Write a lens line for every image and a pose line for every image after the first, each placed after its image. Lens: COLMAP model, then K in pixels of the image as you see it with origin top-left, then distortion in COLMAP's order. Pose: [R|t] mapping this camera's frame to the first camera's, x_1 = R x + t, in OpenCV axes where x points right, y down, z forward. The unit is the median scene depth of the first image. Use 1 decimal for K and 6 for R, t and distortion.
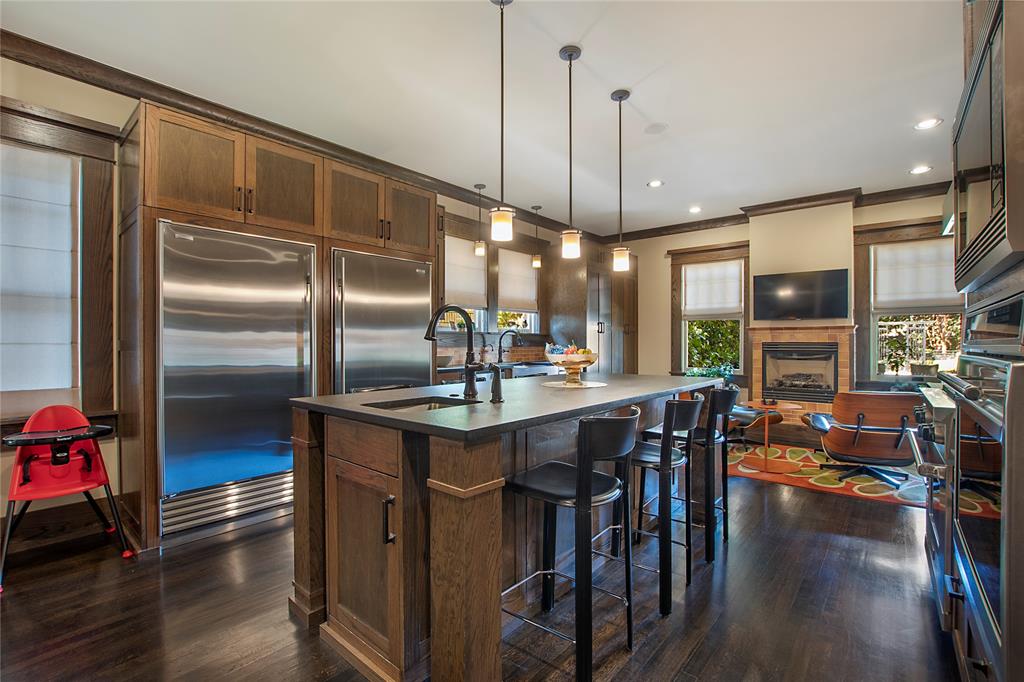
lens RADIAL K [[451.1, 0, 510.0], [0, 451.1, 343.5], [0, 0, 1]] dist [-0.025547, 0.000591]
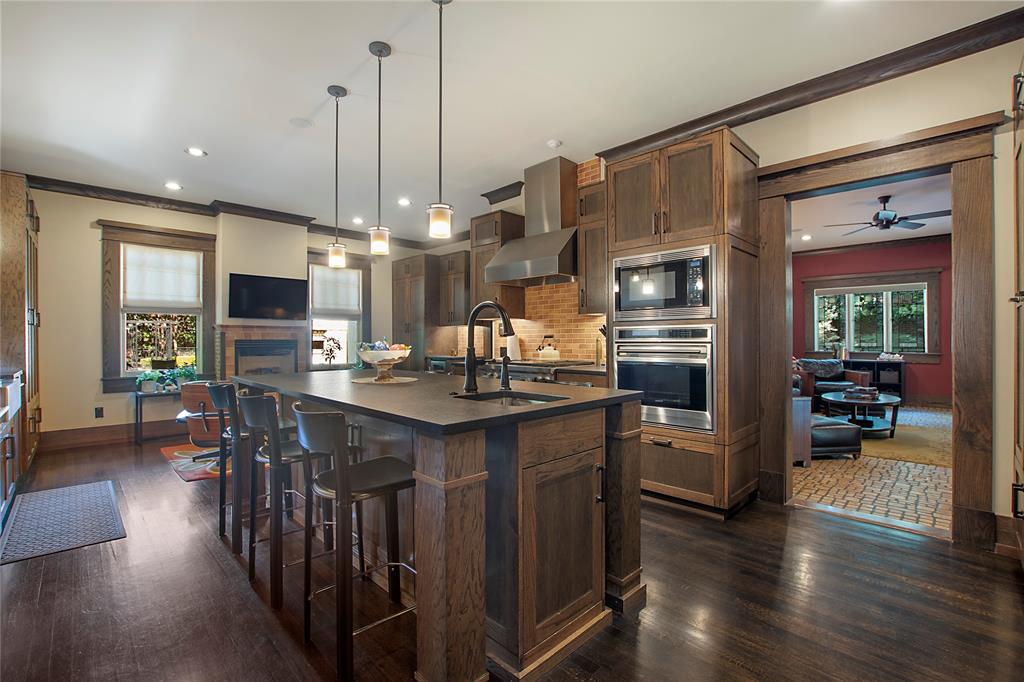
lens RADIAL K [[451.1, 0, 504.2], [0, 451.1, 341.0], [0, 0, 1]] dist [-0.025547, 0.000591]
pose [[0.085994, -0.002296, 0.996293, -0.382385], [0.006120, 0.999980, 0.001776, 0.001579], [-0.996277, 0.005944, 0.086007, 0.294934]]
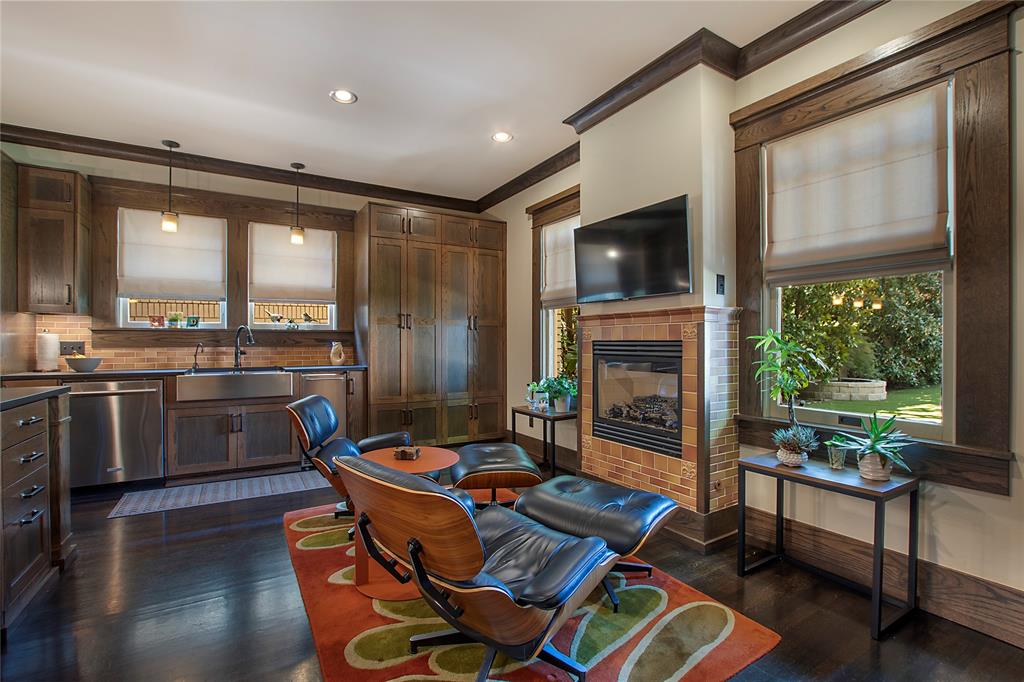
lens RADIAL K [[451.1, 0, 504.7], [0, 451.1, 343.4], [0, 0, 1]] dist [-0.025547, 0.000591]
pose [[0.947774, -0.000098, -0.318942, 0.623169], [-0.000598, 0.999998, -0.002084, 0.002091], [0.318942, 0.002166, 0.947772, 0.387990]]
